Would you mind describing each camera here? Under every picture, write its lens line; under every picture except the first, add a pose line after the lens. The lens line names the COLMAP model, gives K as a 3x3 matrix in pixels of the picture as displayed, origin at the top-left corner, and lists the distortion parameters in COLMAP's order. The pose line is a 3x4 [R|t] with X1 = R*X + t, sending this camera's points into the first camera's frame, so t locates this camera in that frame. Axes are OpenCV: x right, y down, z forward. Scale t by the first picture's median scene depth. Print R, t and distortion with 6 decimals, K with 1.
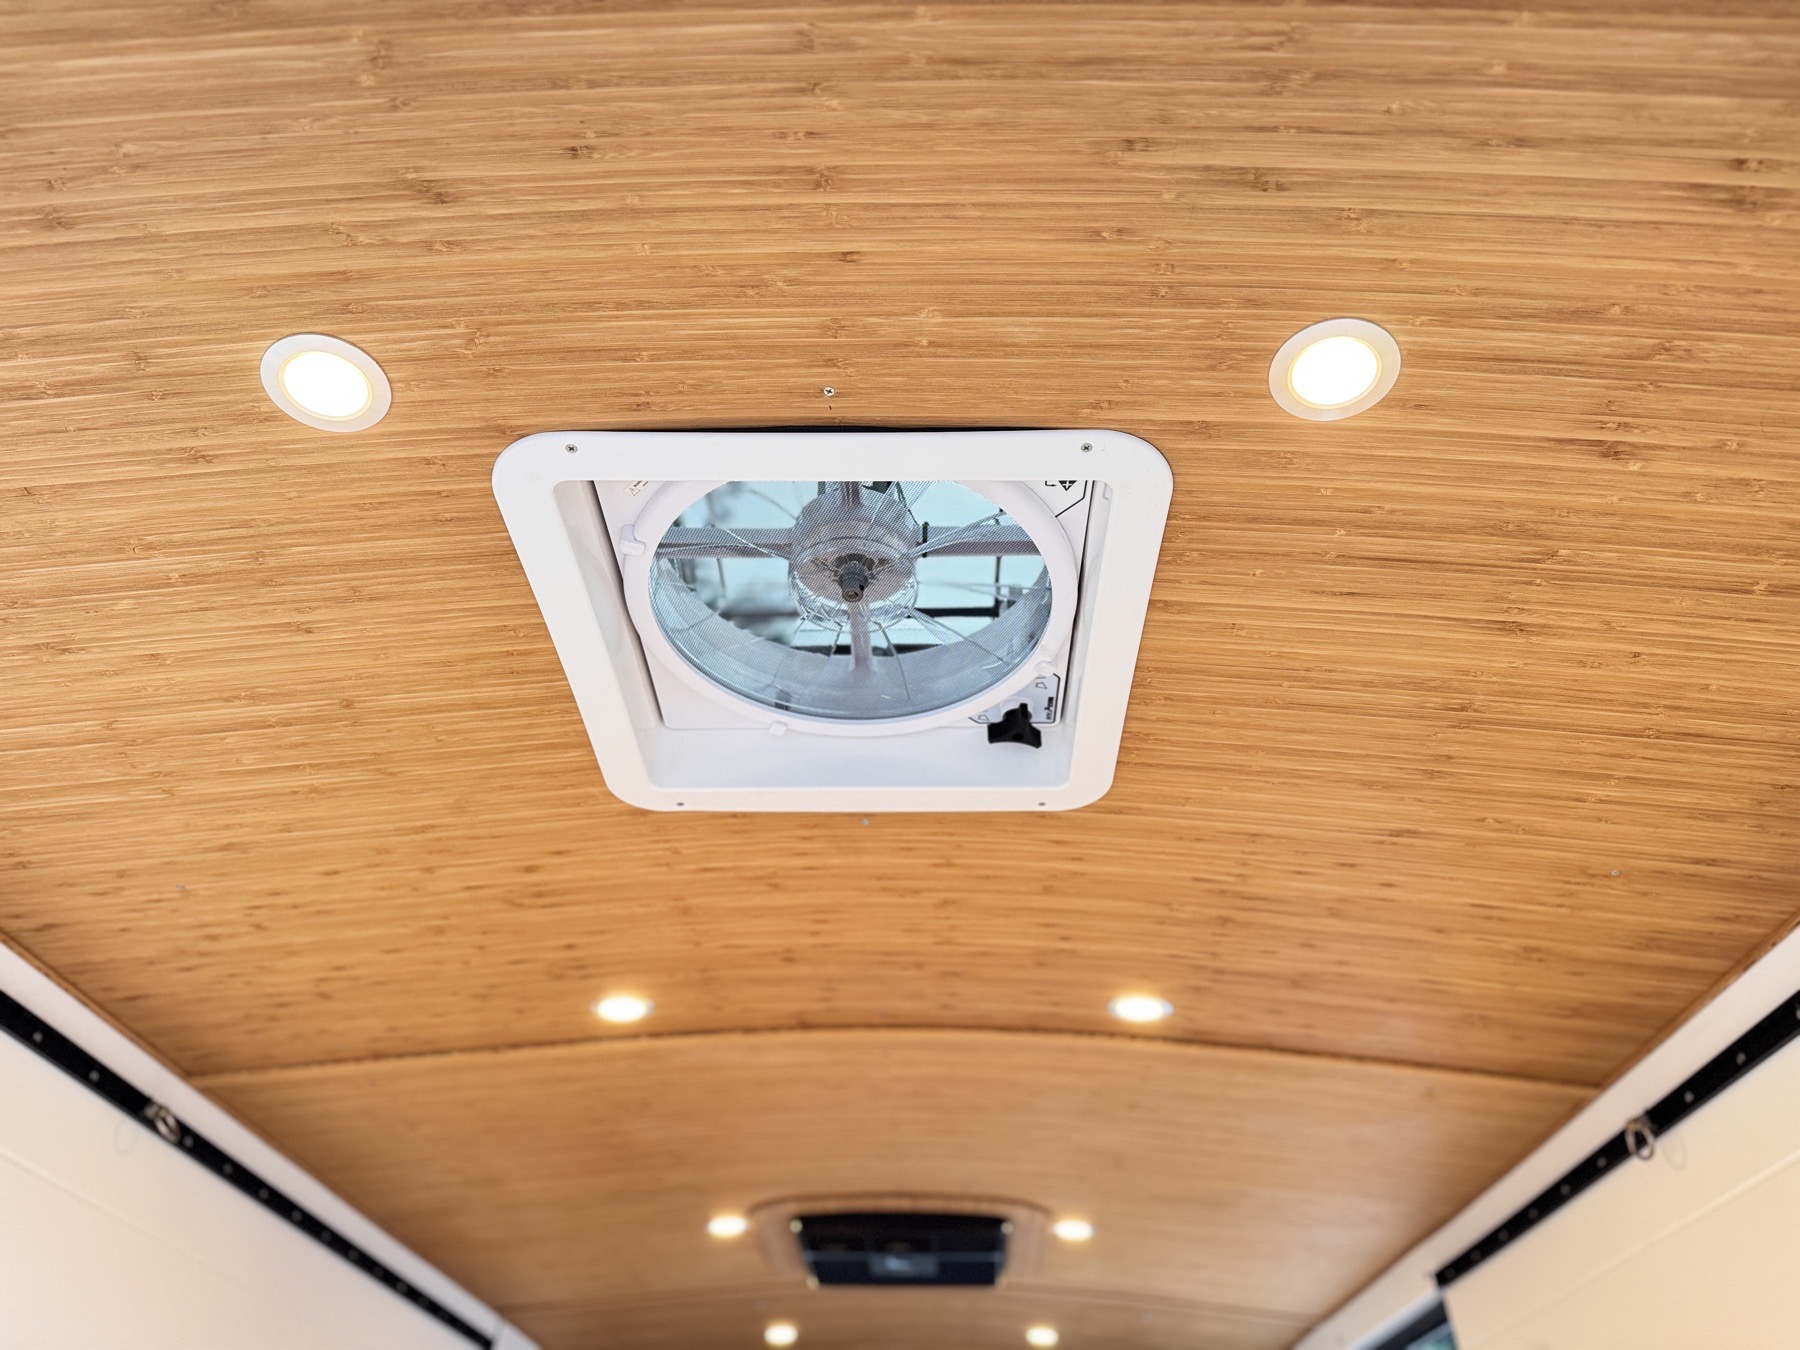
lens RADIAL K [[1276.0, 0, 900.0], [0, 1276.0, 675.0], [0, 0, 1]] dist [0.084715, -0.128995]
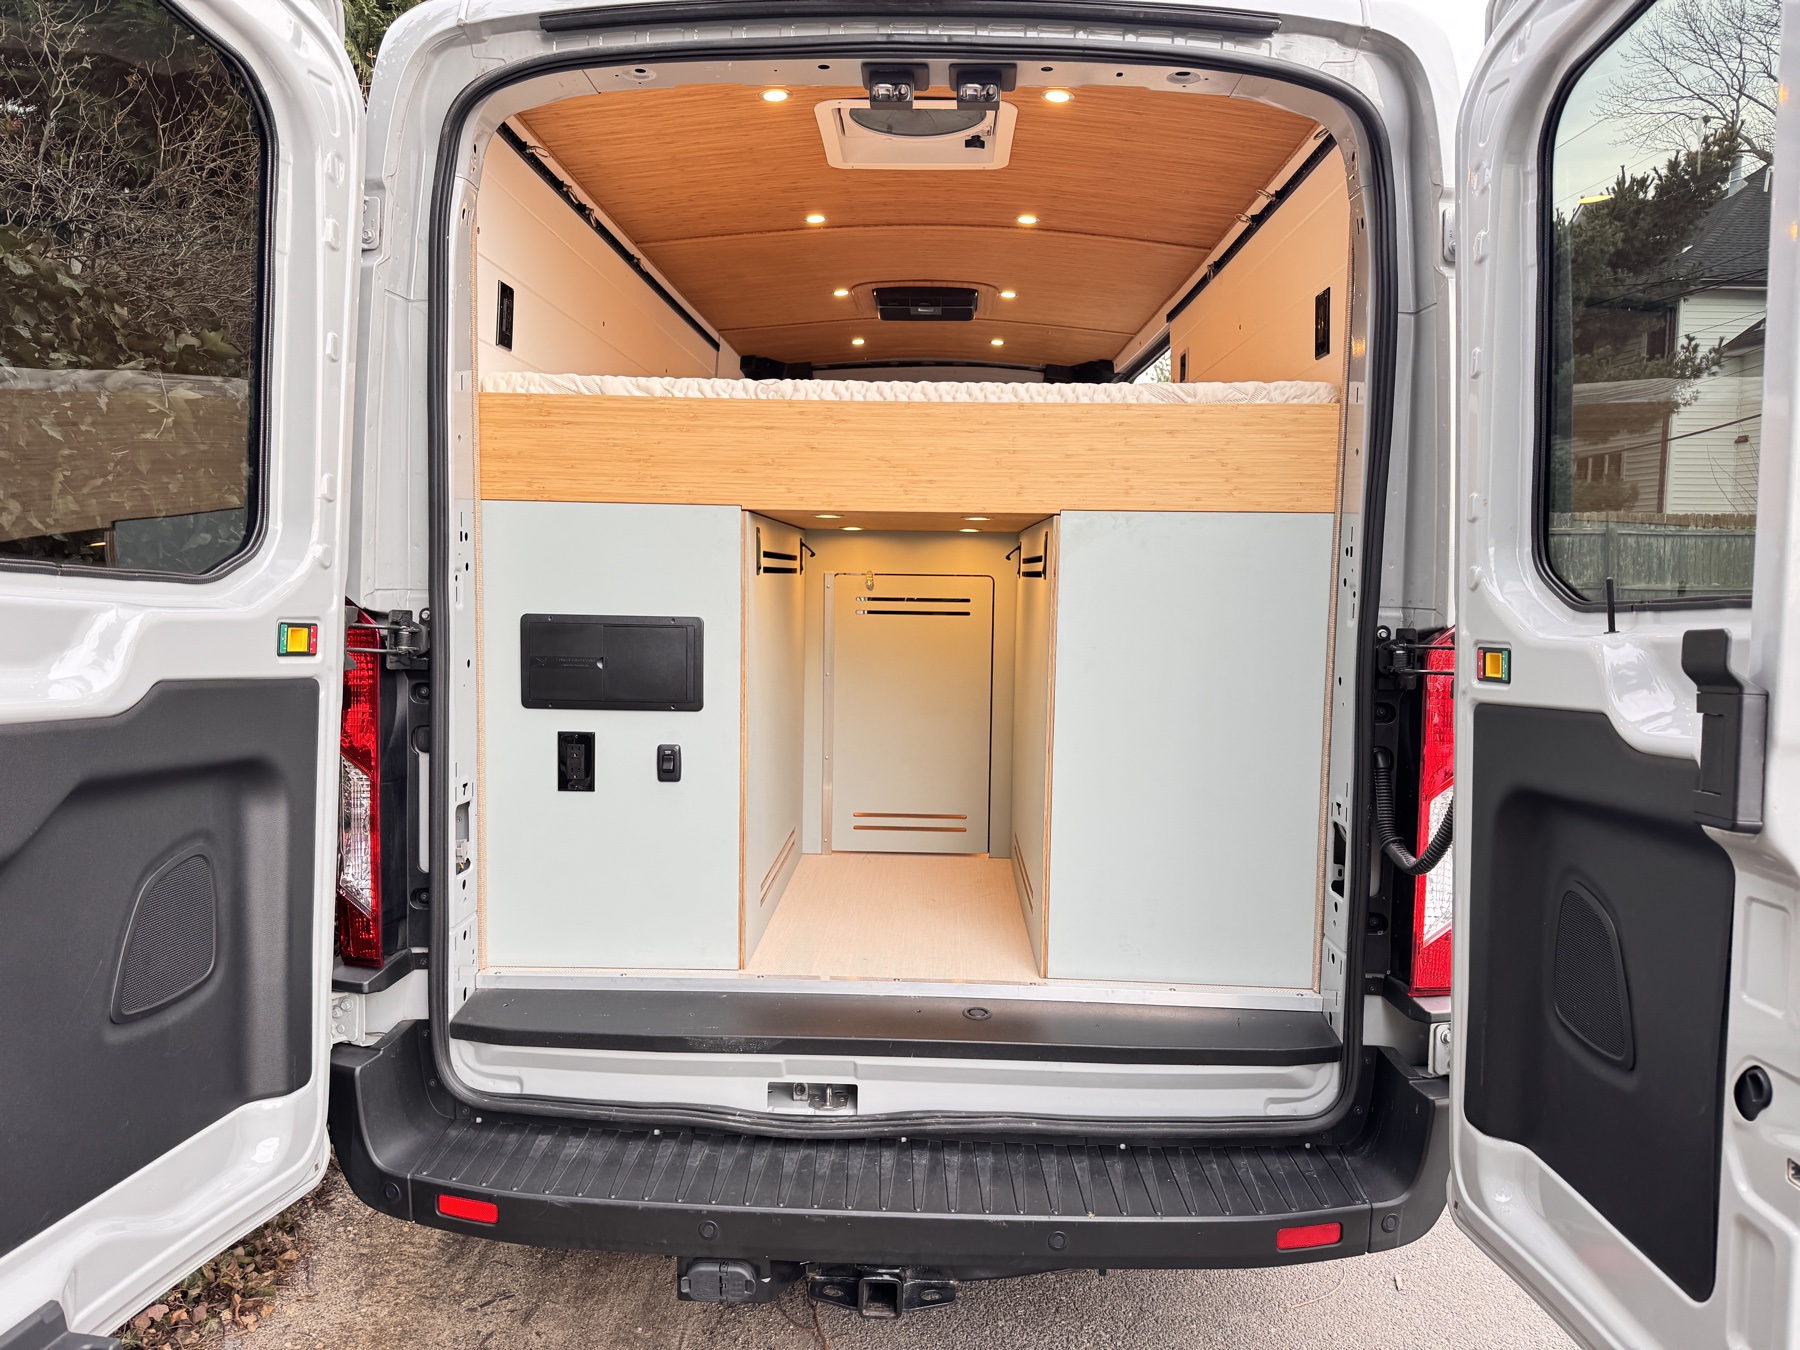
lens RADIAL K [[1276.0, 0, 900.0], [0, 1276.0, 675.0], [0, 0, 1]] dist [0.084715, -0.128995]
pose [[0.999998, 0.000729, -0.001812, -0.051808], [0.000657, 0.748053, 0.663639, -0.738947], [0.001839, -0.663639, 0.748051, -1.446581]]
